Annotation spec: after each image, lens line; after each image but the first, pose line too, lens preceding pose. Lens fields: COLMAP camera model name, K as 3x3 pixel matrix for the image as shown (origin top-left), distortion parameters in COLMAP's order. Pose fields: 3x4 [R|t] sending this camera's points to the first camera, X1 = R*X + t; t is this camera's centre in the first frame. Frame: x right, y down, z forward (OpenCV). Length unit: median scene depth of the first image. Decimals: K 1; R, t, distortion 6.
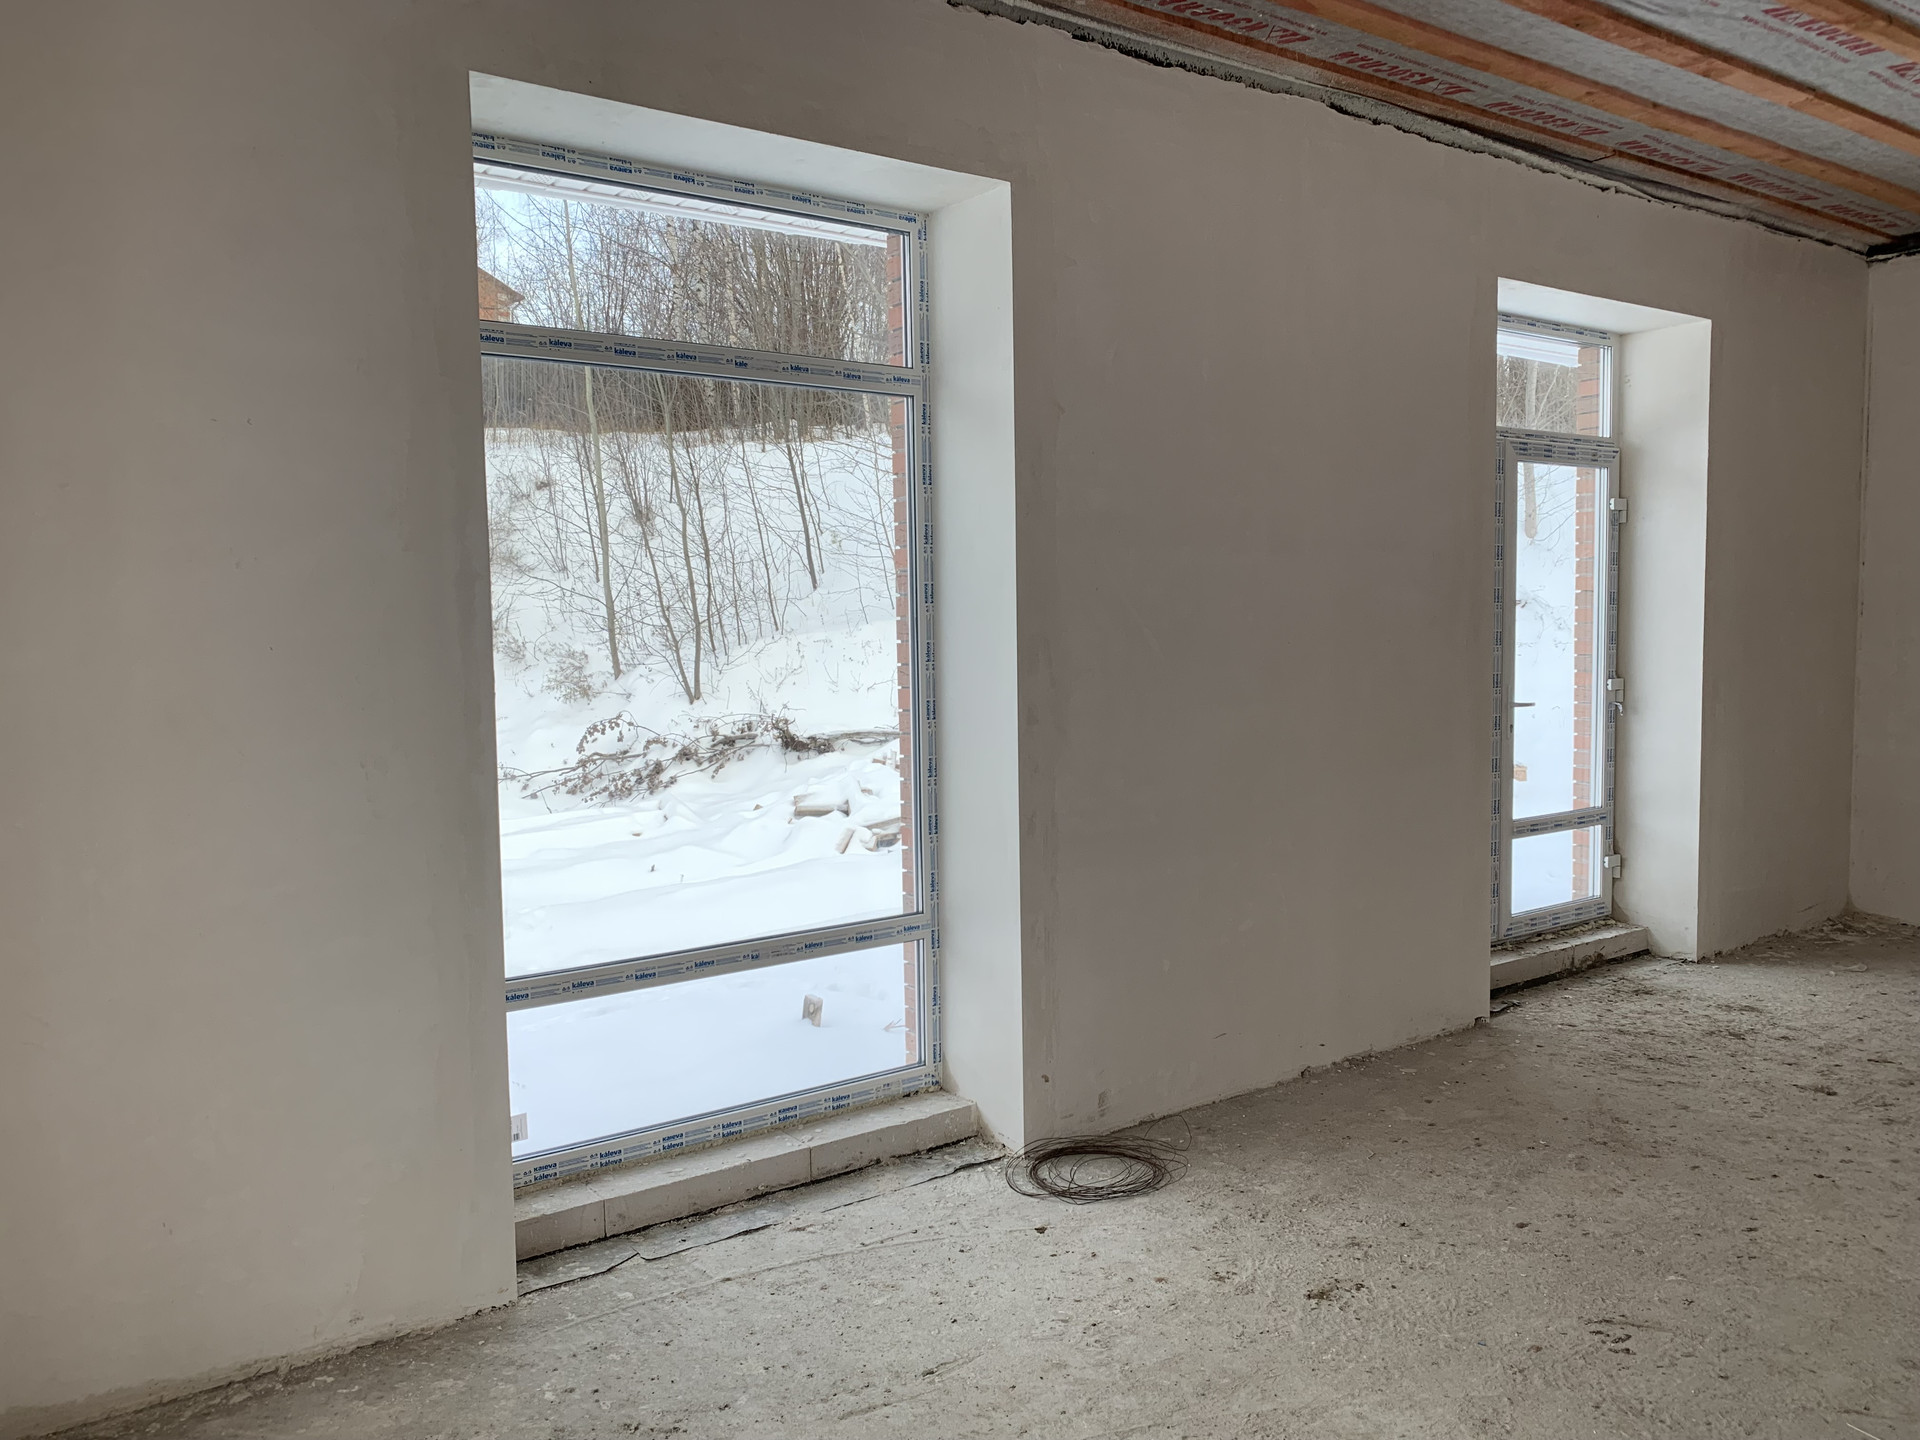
lens RADIAL K [[1463.9, 0, 972.0], [0, 1463.9, 727.8], [0, 0, 1]] dist [0.054493, -0.060392]
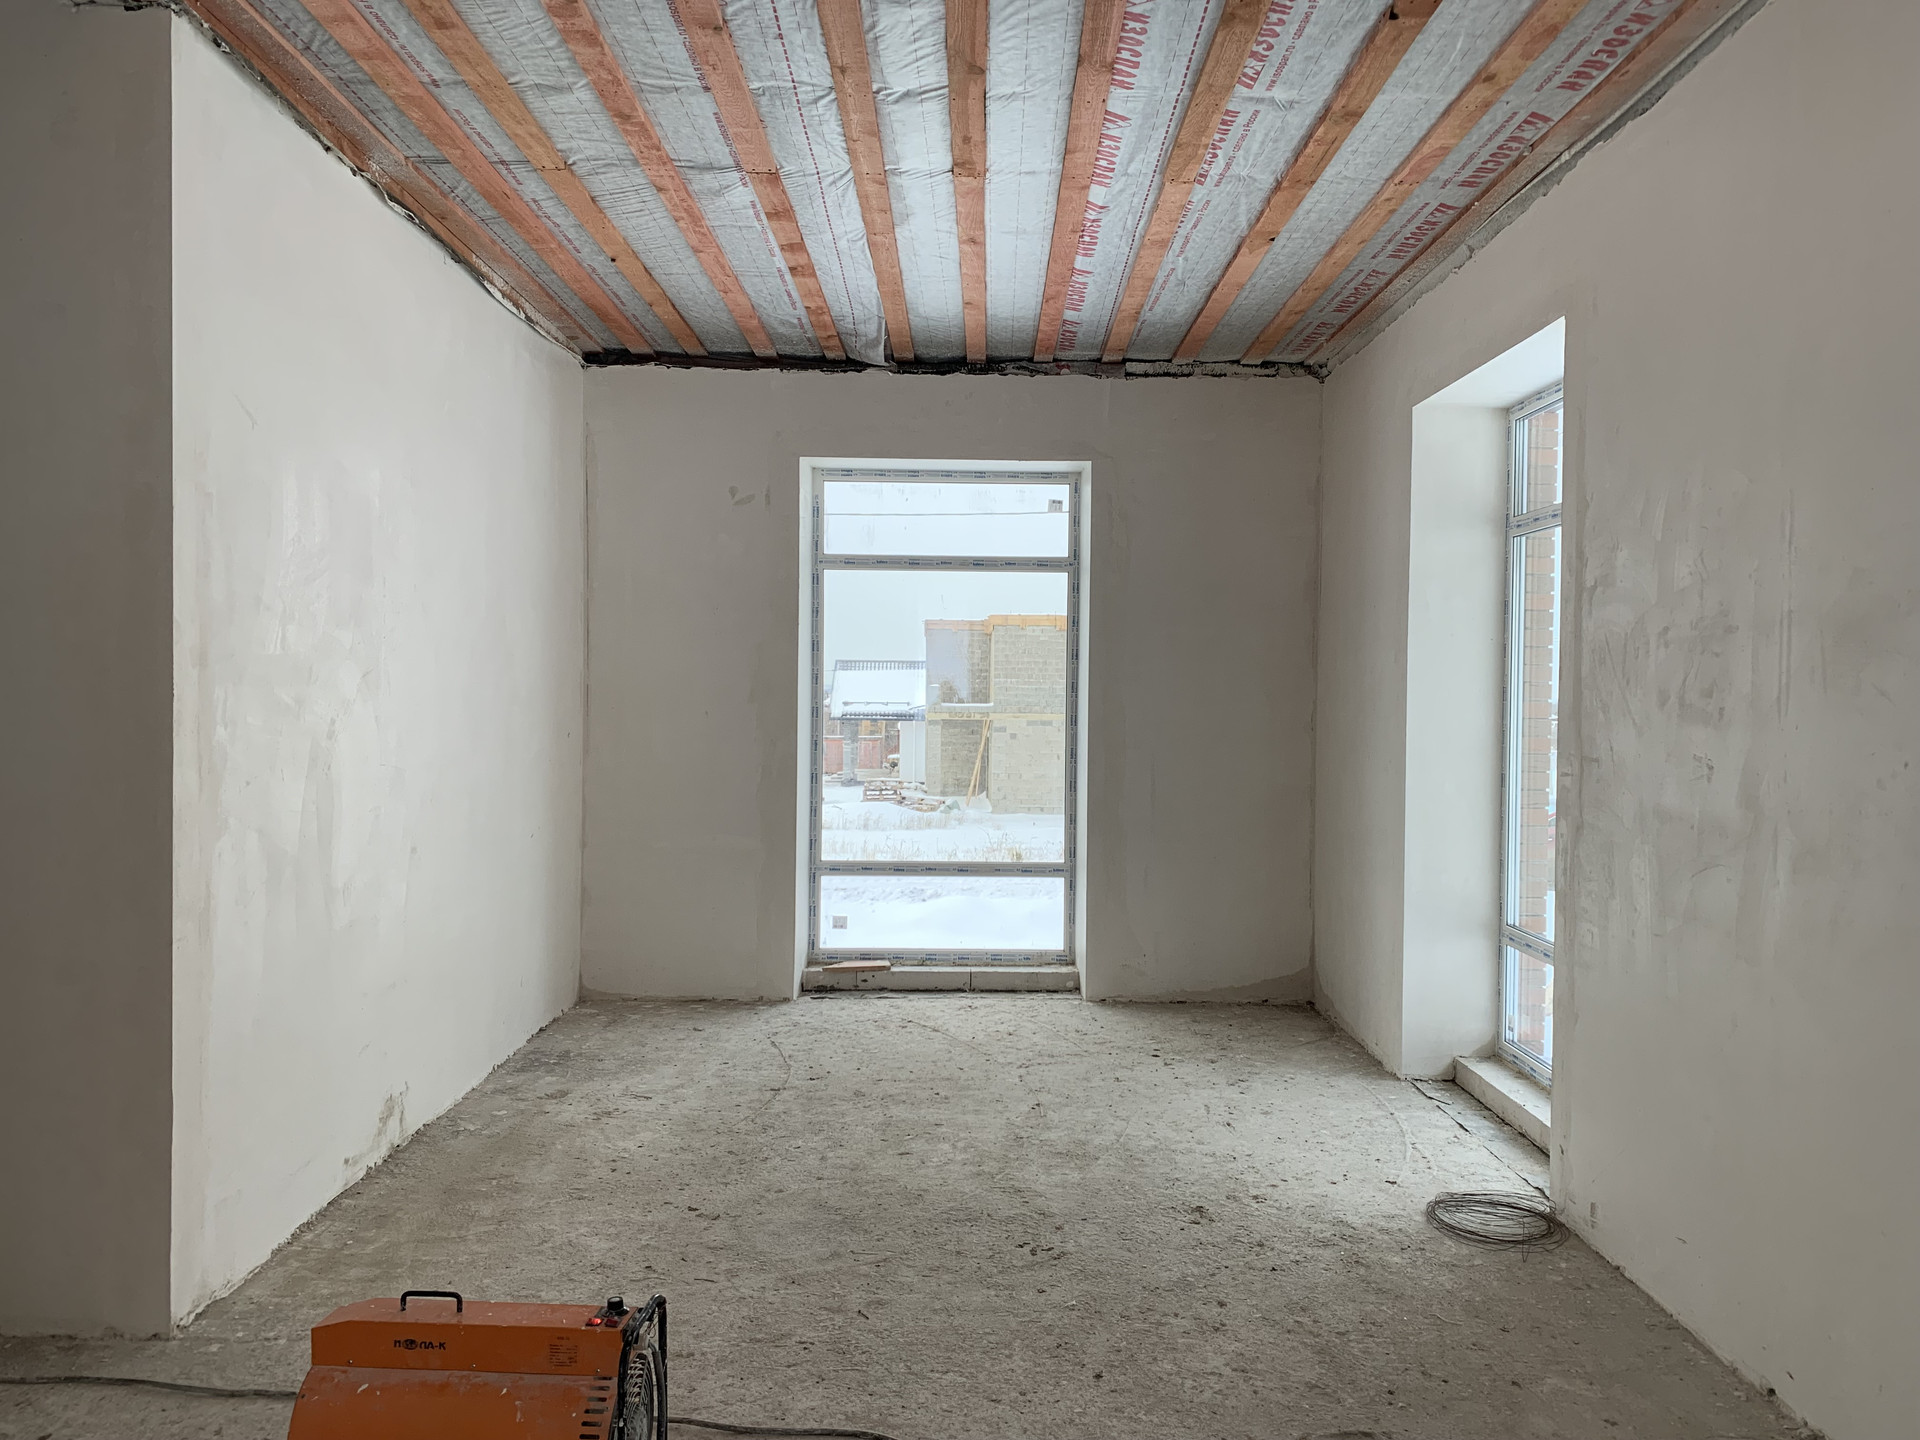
lens RADIAL K [[1463.9, 0, 970.0], [0, 1463.9, 715.2], [0, 0, 1]] dist [0.054493, -0.060392]
pose [[-0.577735, 0.022512, -0.815914, 1.221898], [-0.061449, 0.995583, 0.070980, -0.123097], [0.813908, 0.091145, -0.573800, 1.324726]]
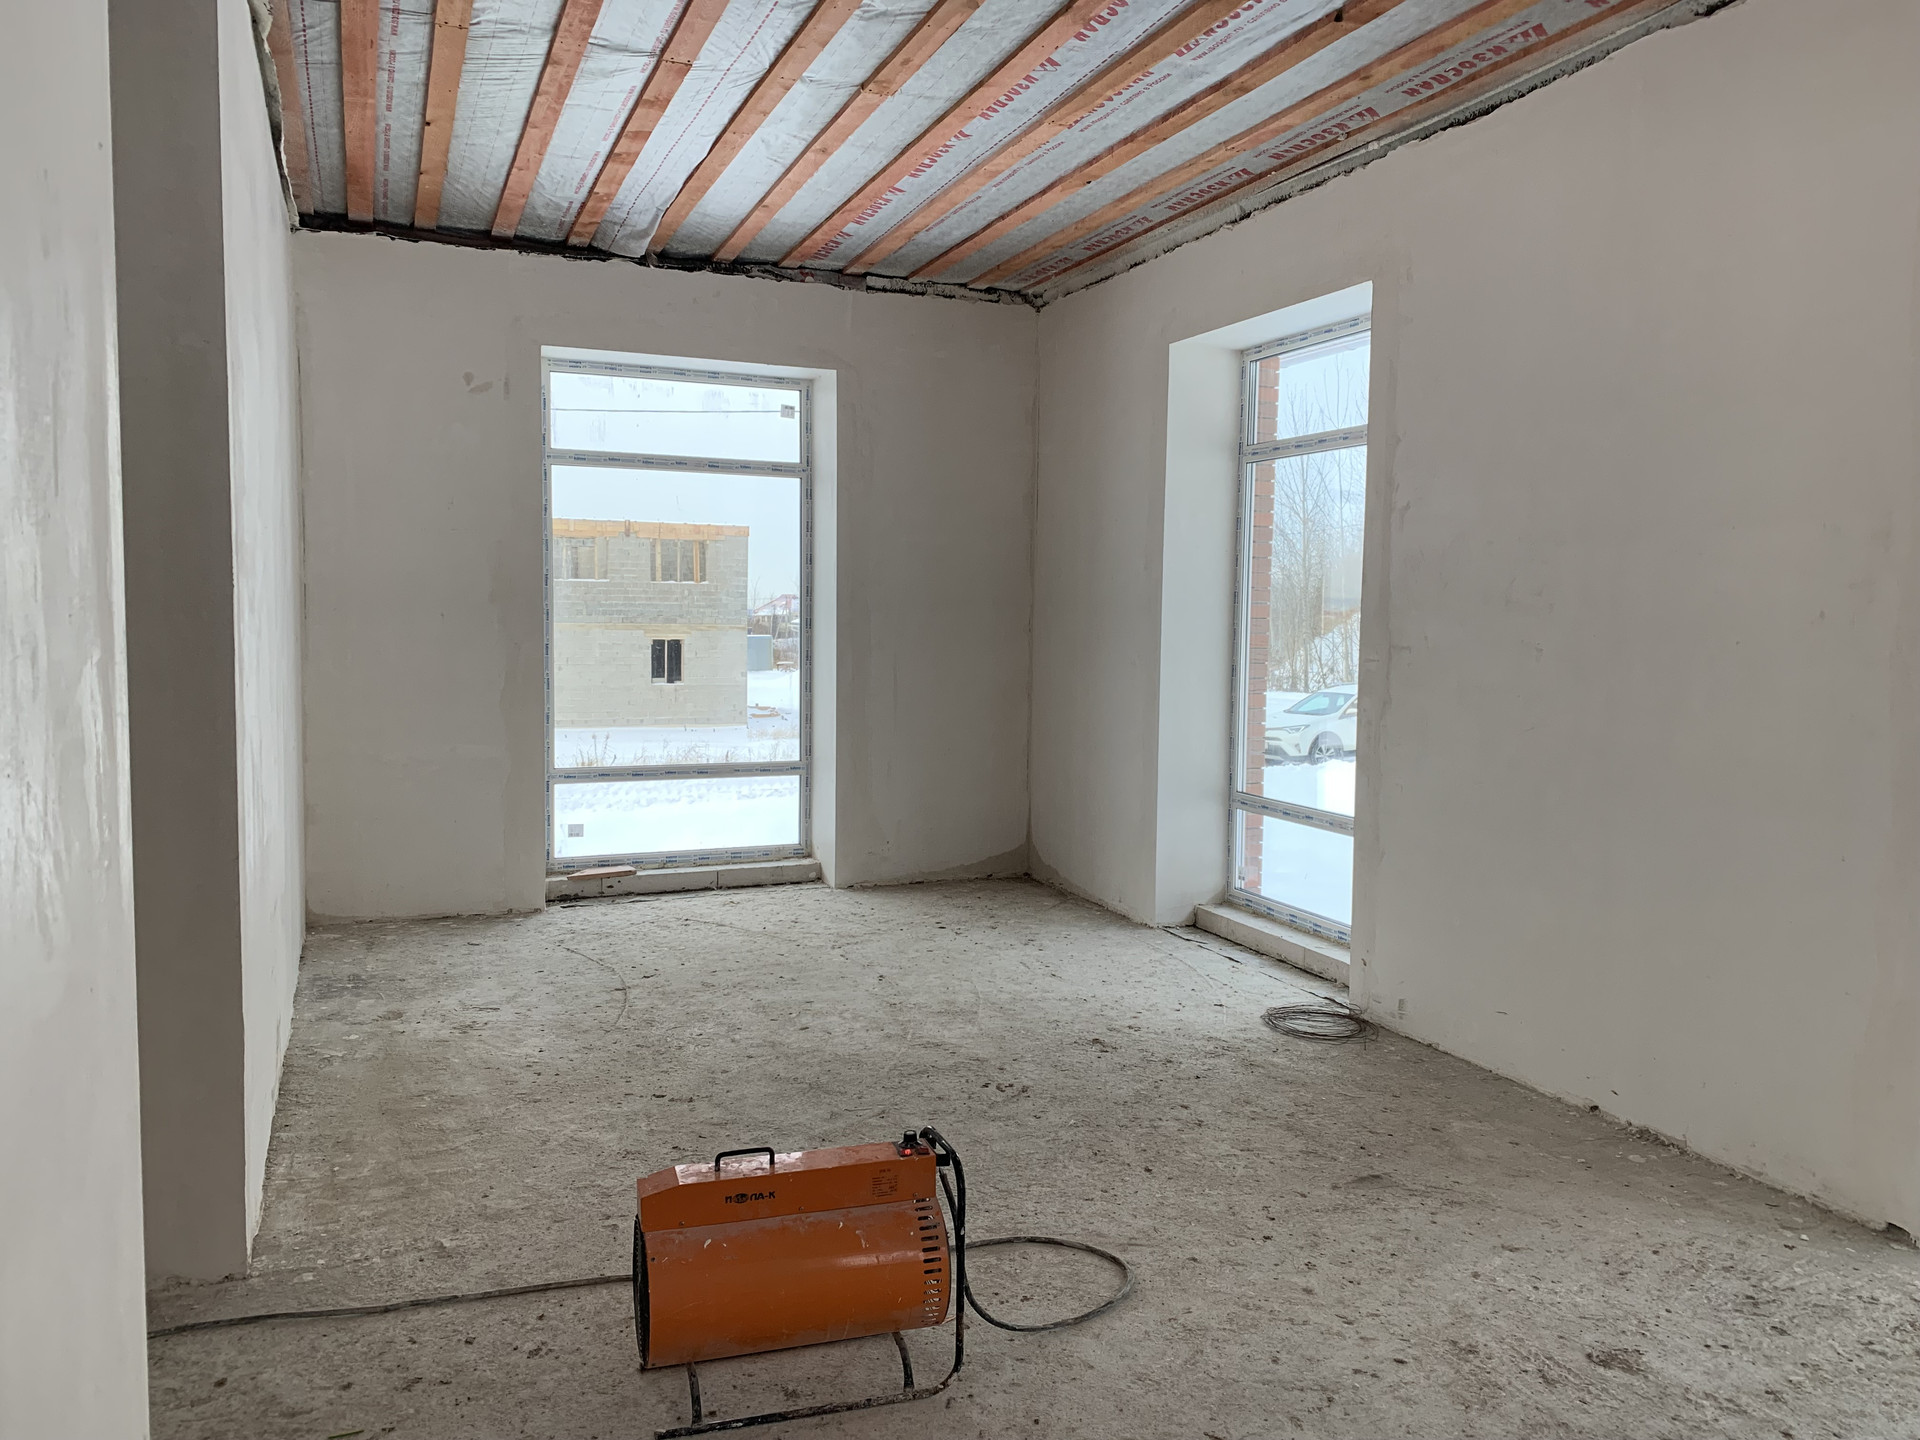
lens RADIAL K [[1463.9, 0, 981.9], [0, 1463.9, 711.0], [0, 0, 1]] dist [0.054493, -0.060392]
pose [[-0.229136, 0.081959, -0.969938, 1.468134], [-0.080087, 0.991483, 0.102699, -0.091748], [0.970094, 0.101211, -0.220621, 1.009348]]
